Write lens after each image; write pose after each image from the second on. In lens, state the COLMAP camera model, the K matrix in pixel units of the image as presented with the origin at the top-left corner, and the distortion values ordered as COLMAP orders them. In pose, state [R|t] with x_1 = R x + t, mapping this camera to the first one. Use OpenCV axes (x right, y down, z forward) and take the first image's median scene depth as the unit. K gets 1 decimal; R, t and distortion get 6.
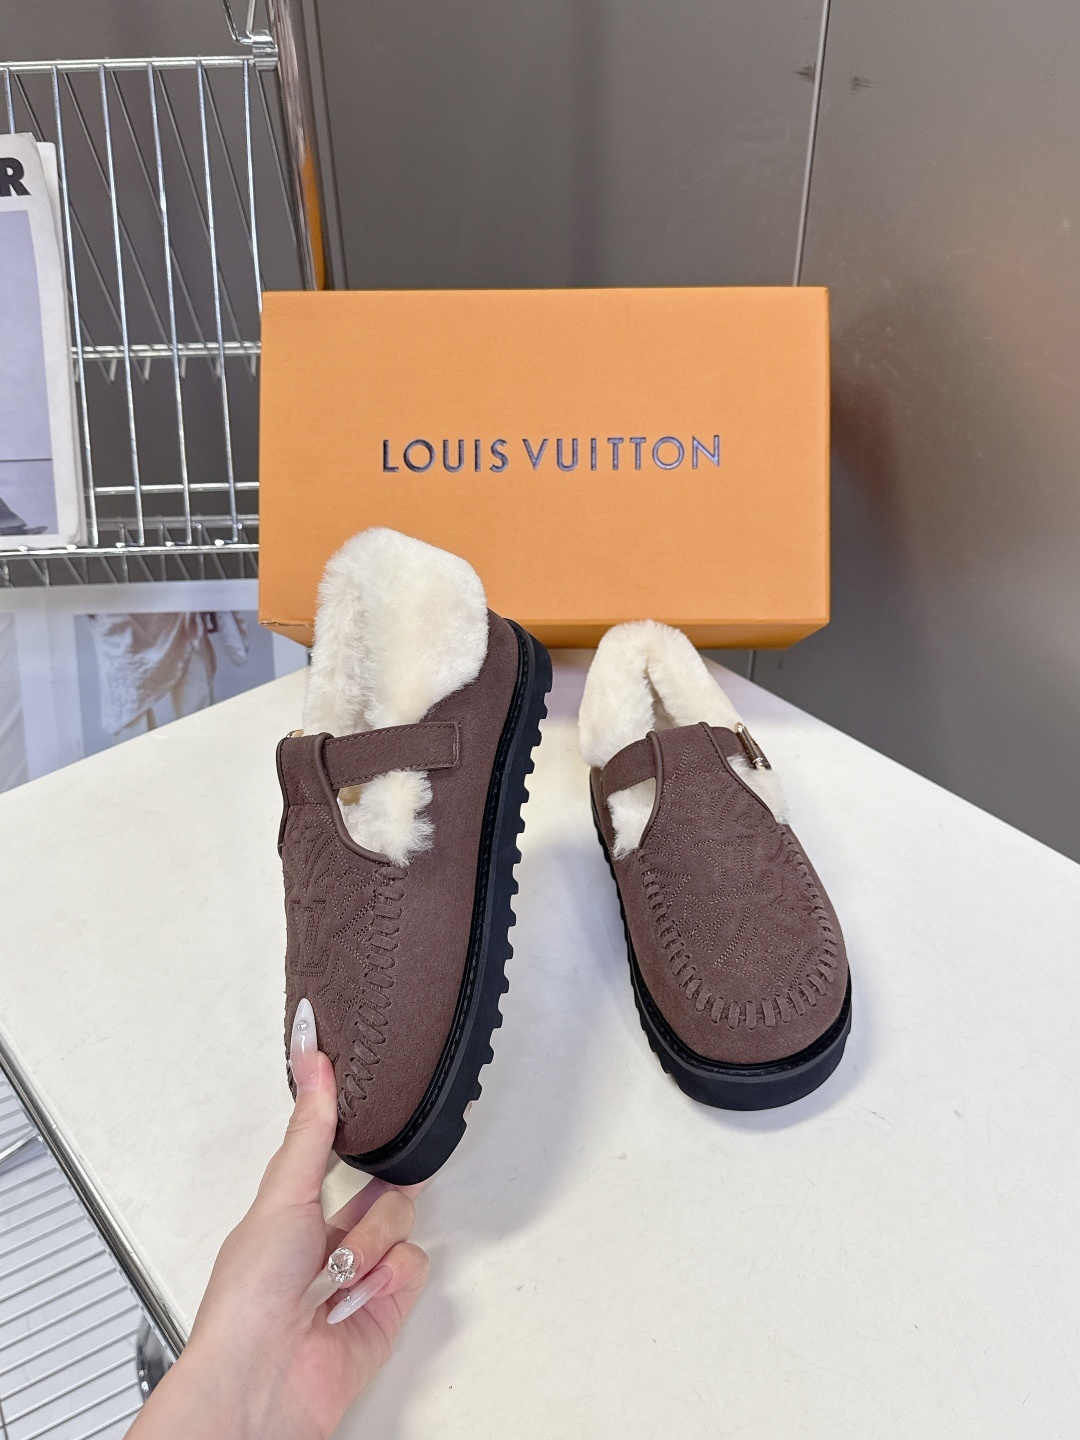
lens RADIAL K [[1202.3, 0, 540.0], [0, 1202.3, 720.0], [0, 0, 1]] dist [0.102677, -0.231380]
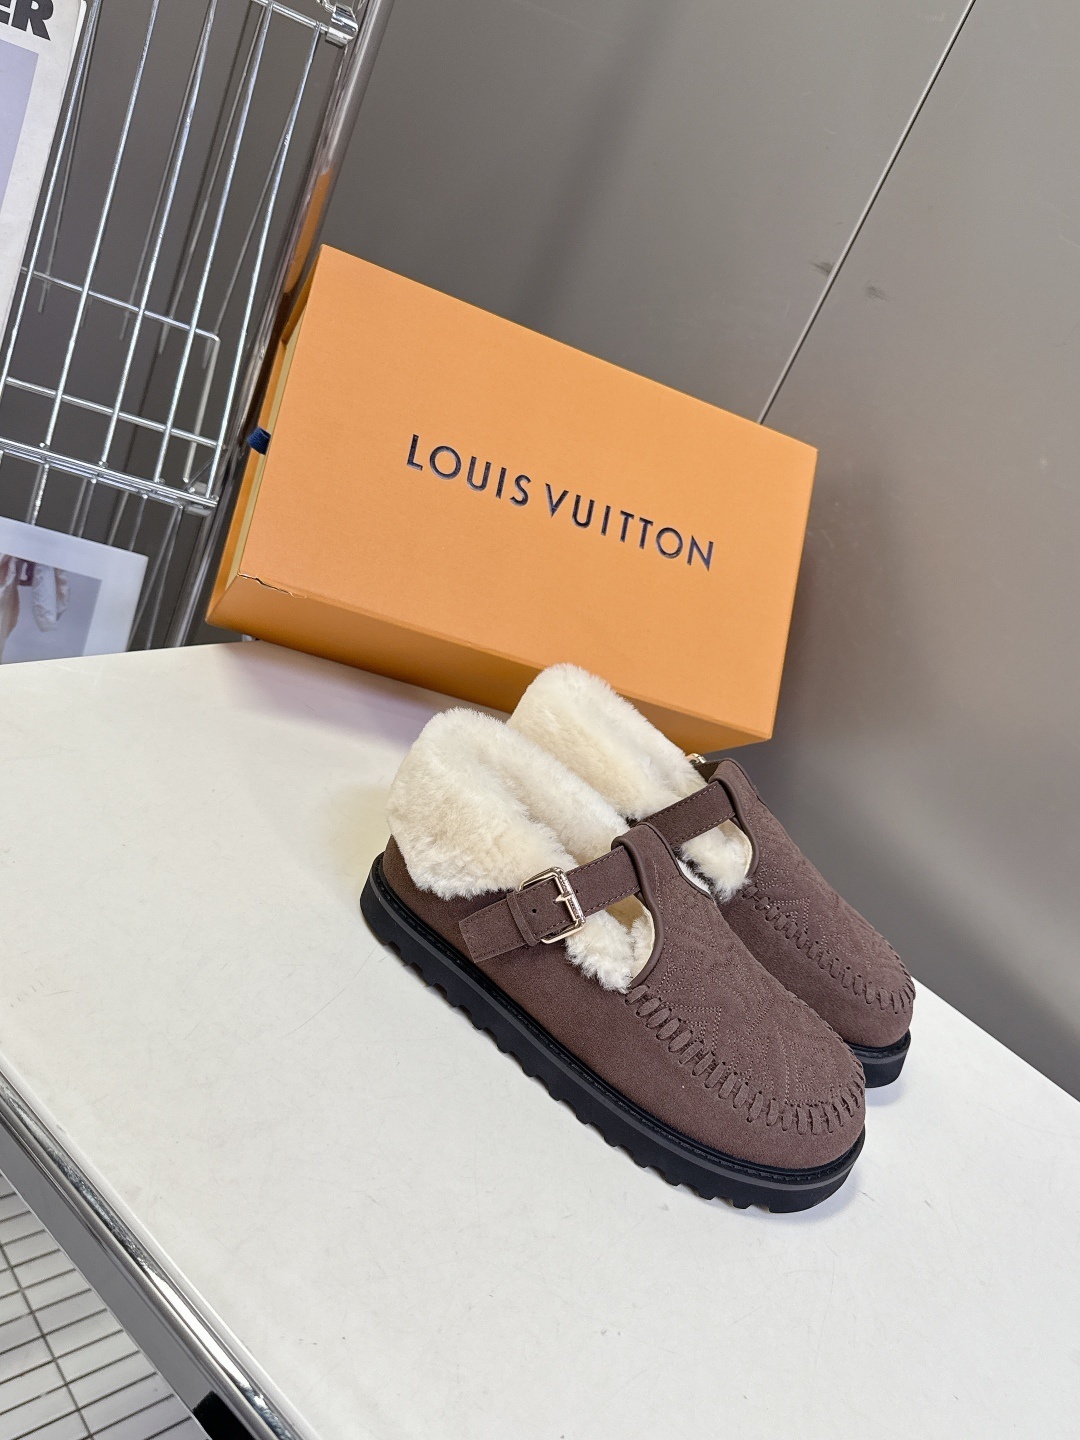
lens RADIAL K [[1202.3, 0, 540.0], [0, 1202.3, 720.0], [0, 0, 1]] dist [0.102677, -0.231380]
pose [[0.890722, 0.263155, 0.370627, -0.336702], [-0.210816, 0.961539, -0.176068, 0.132186], [-0.402706, 0.078694, 0.911940, 0.108976]]
